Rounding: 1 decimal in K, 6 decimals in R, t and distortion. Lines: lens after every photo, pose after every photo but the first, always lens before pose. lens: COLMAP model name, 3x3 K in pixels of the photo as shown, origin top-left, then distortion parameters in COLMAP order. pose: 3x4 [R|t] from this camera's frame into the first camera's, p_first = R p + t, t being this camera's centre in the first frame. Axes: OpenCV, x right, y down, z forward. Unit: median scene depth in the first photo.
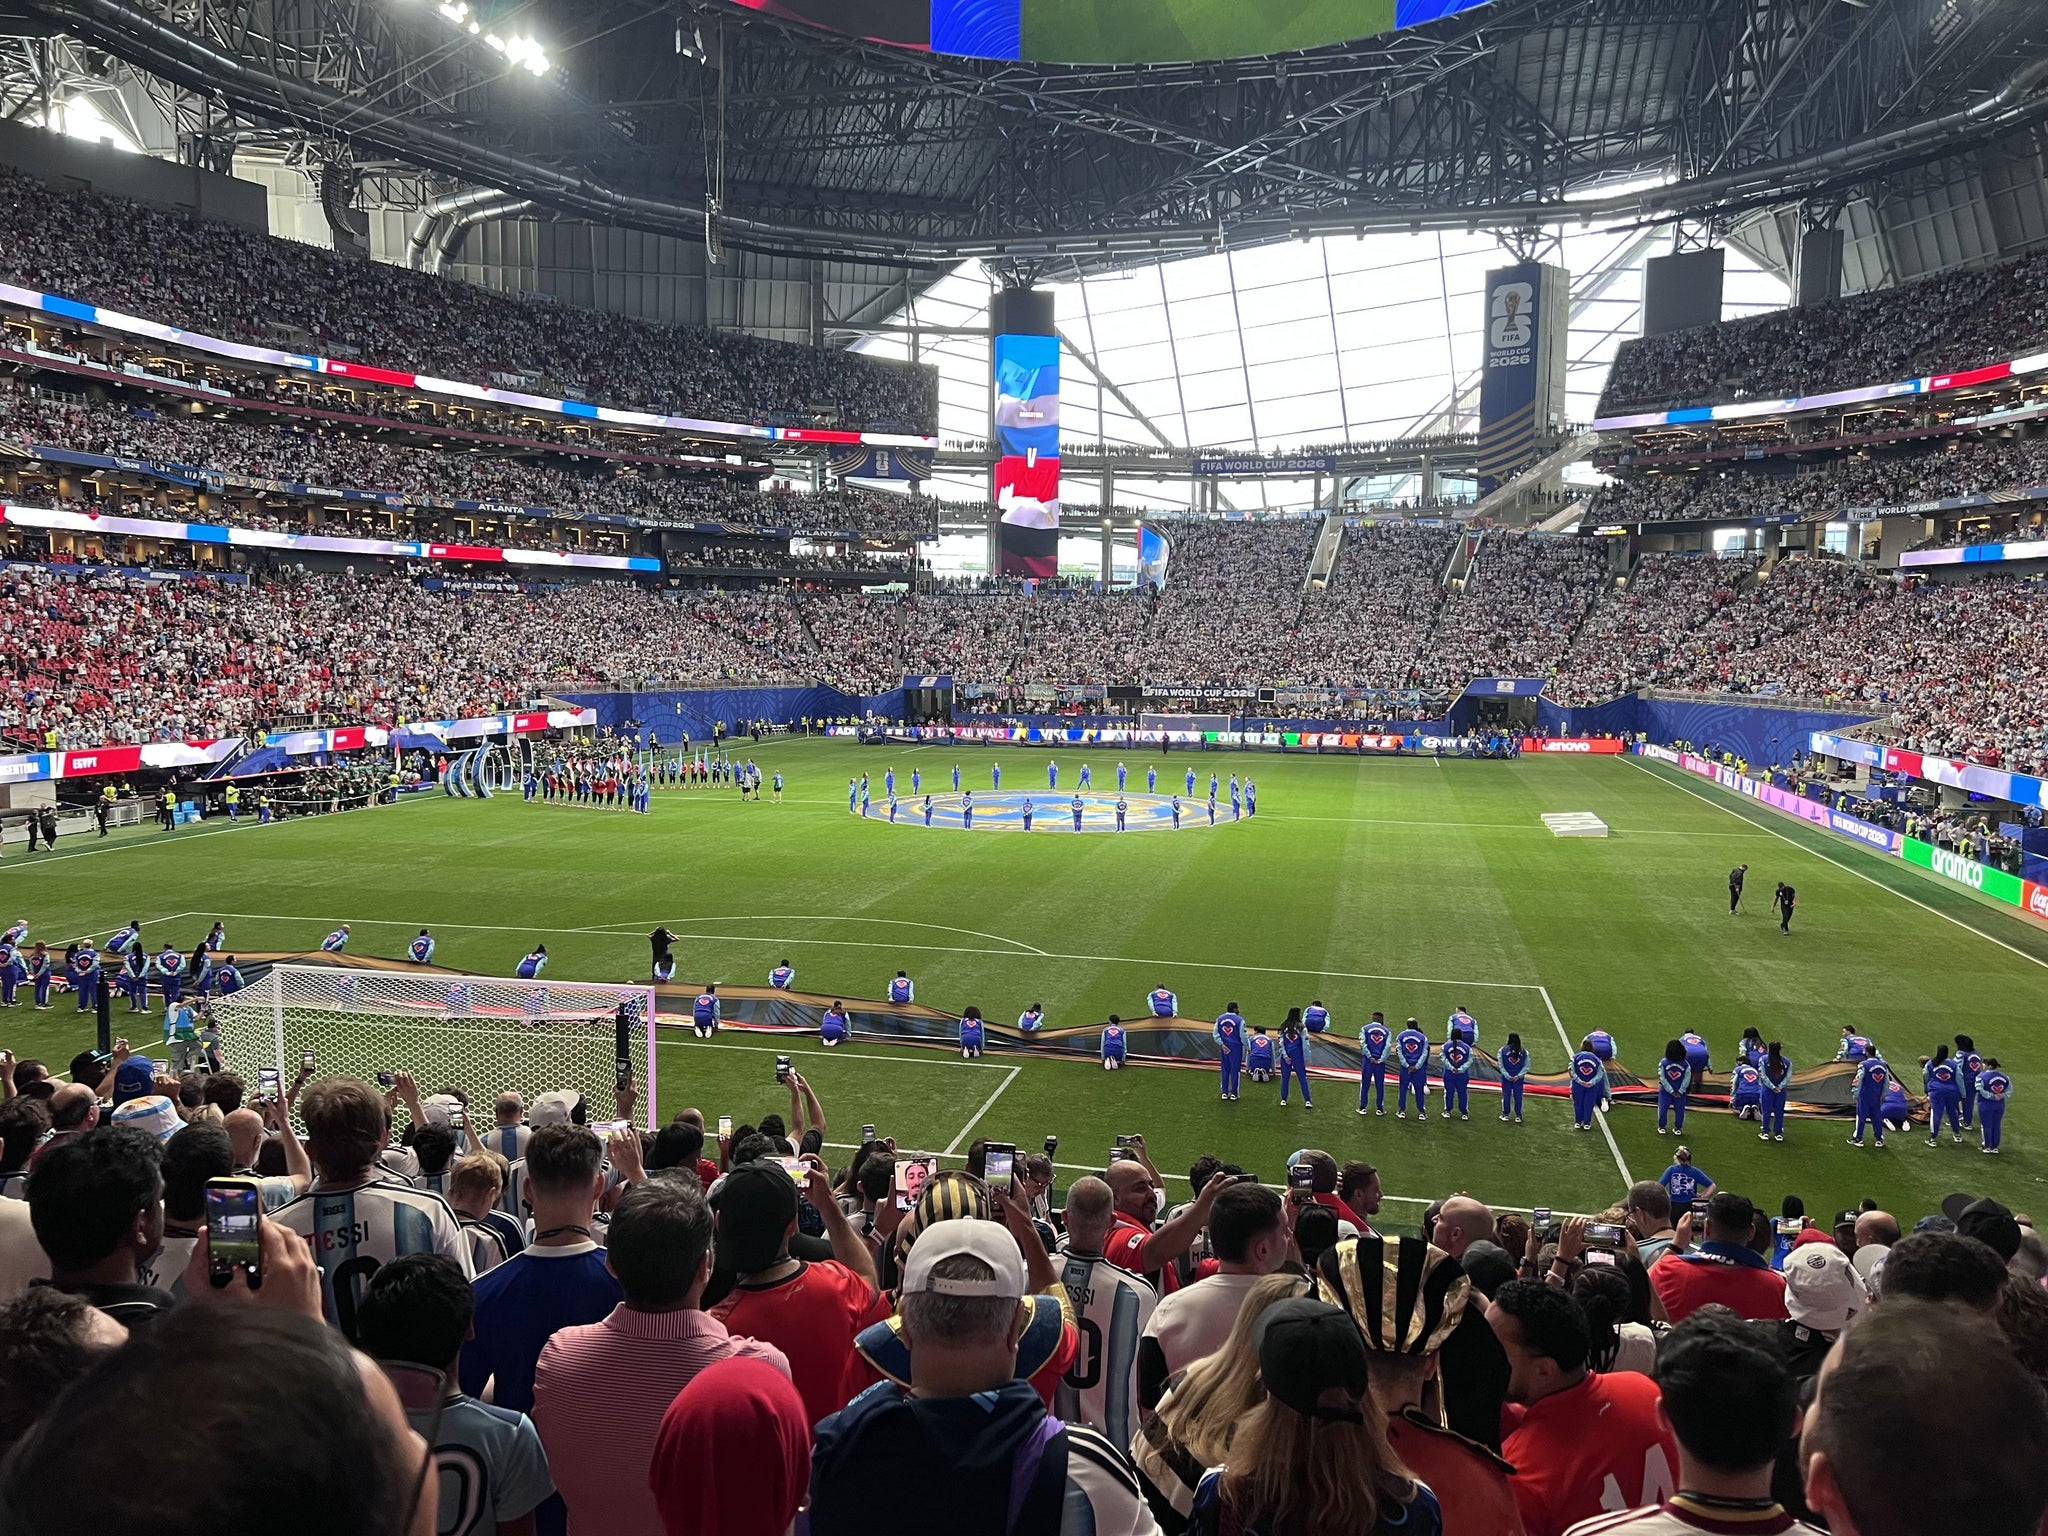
lens RADIAL K [[1538.0, 0, 1020.3], [0, 1538.0, 774.5], [0, 0, 1]] dist [0.050692, -0.055381]
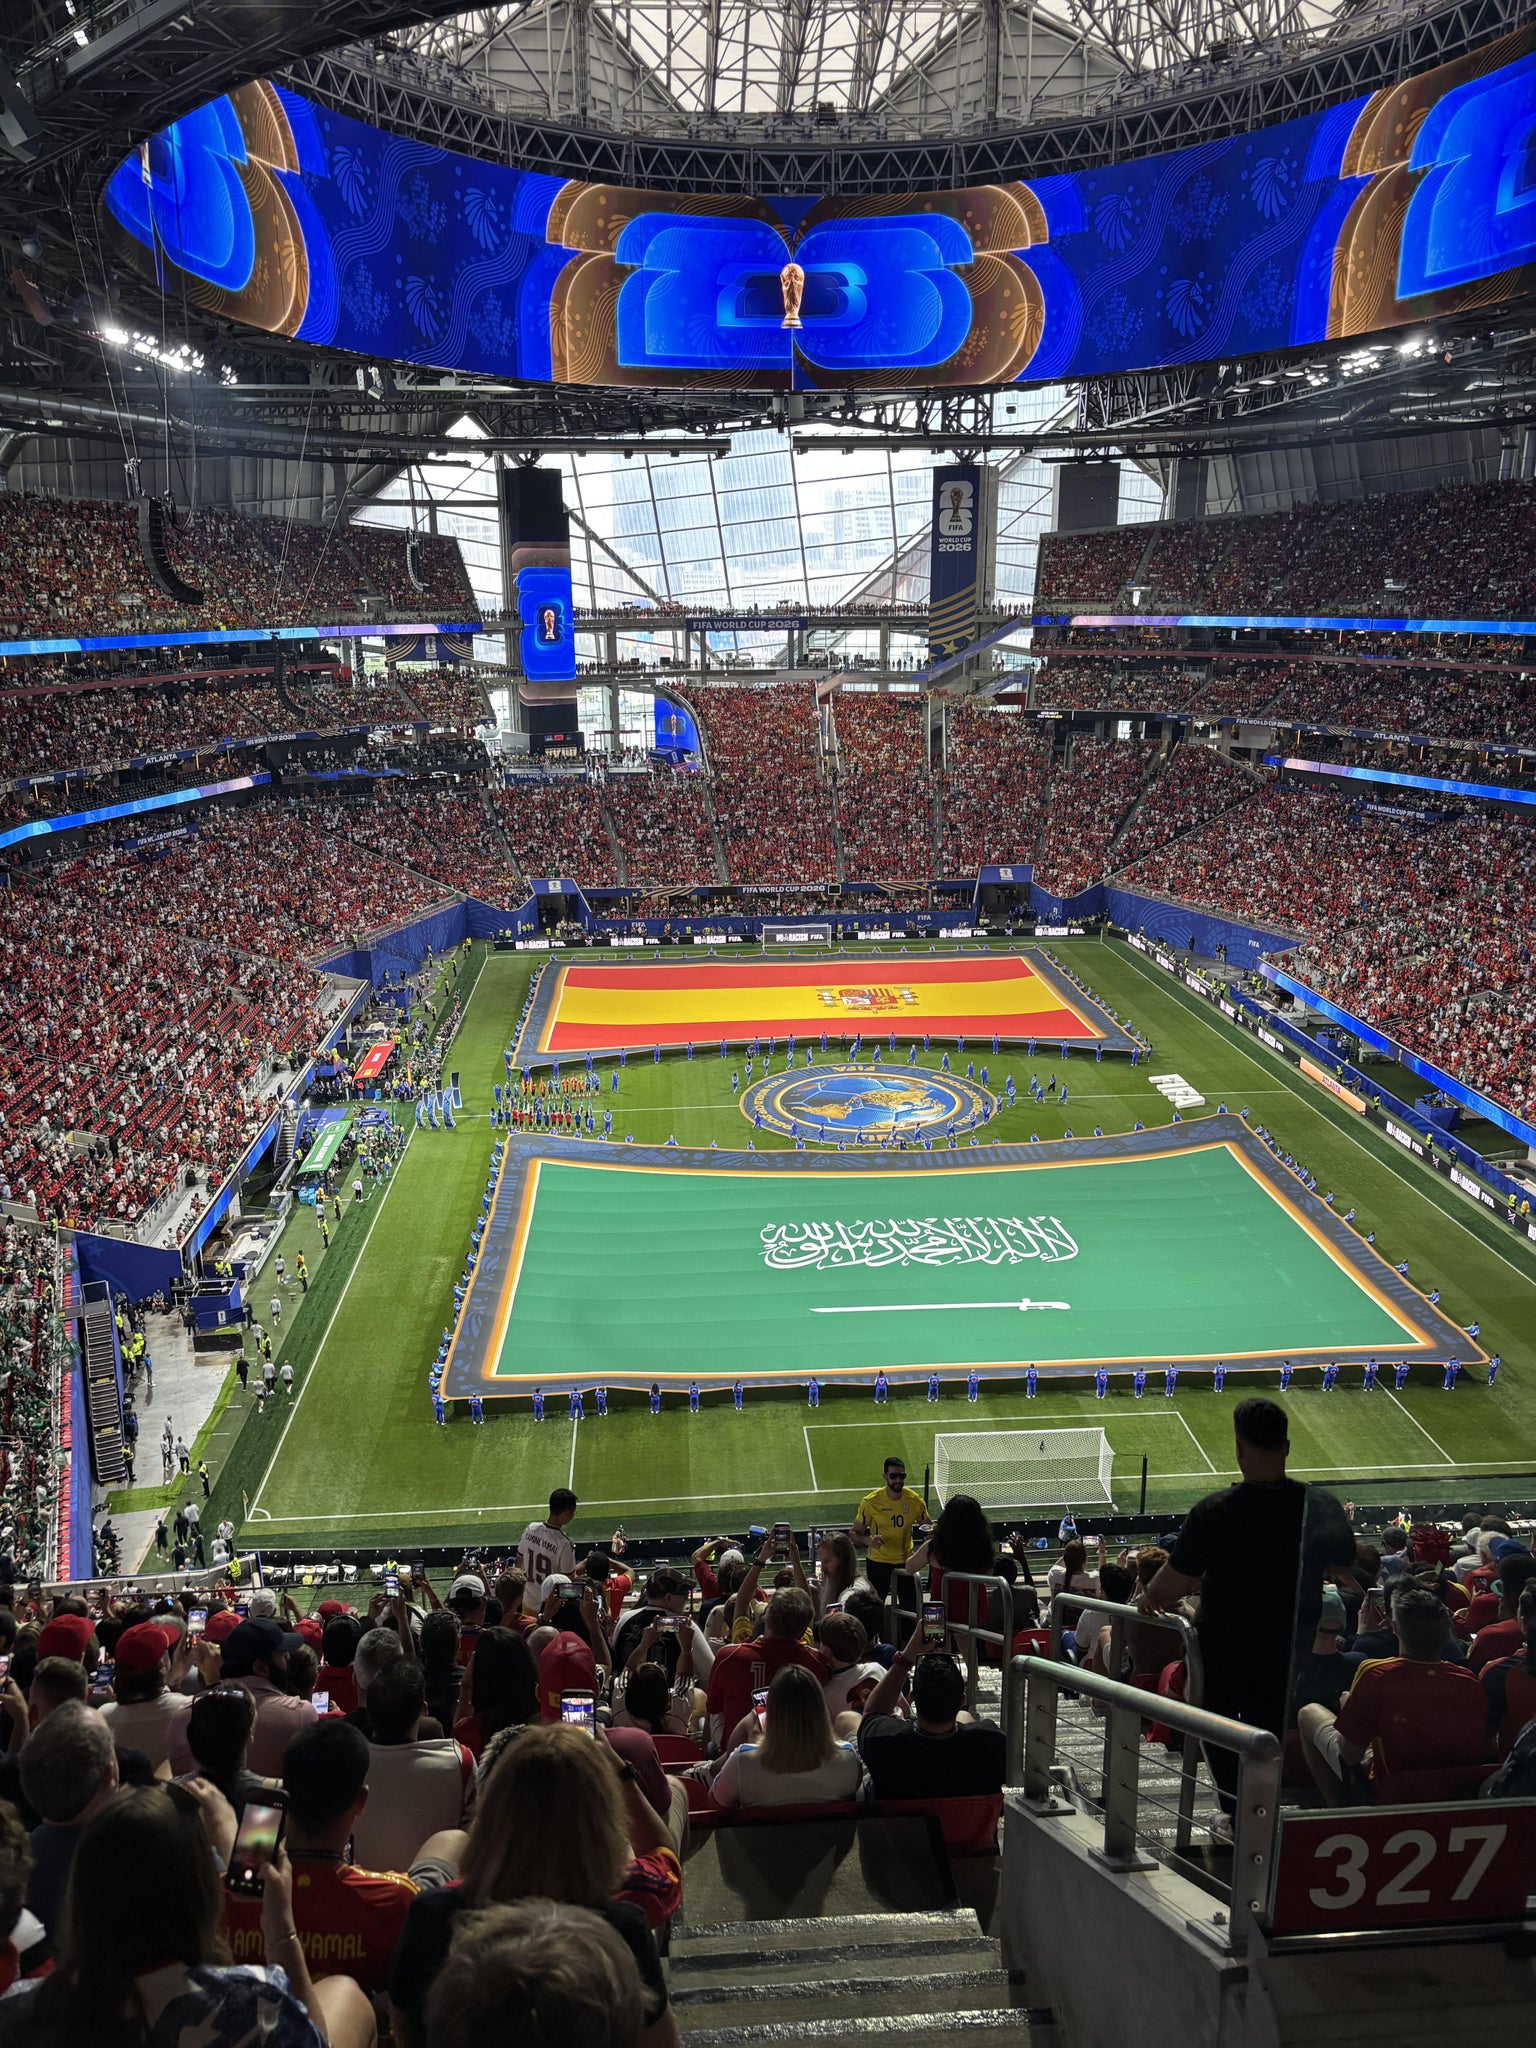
lens RADIAL K [[1545.2, 0, 749.3], [0, 1545.2, 1024.6], [0, 0, 1]] dist [0.009182, -0.000834]
pose [[0.956169, -0.096647, 0.276404, -0.195917], [0.041522, 0.979172, 0.198739, -0.142336], [-0.289855, -0.178551, 0.940268, -0.144502]]
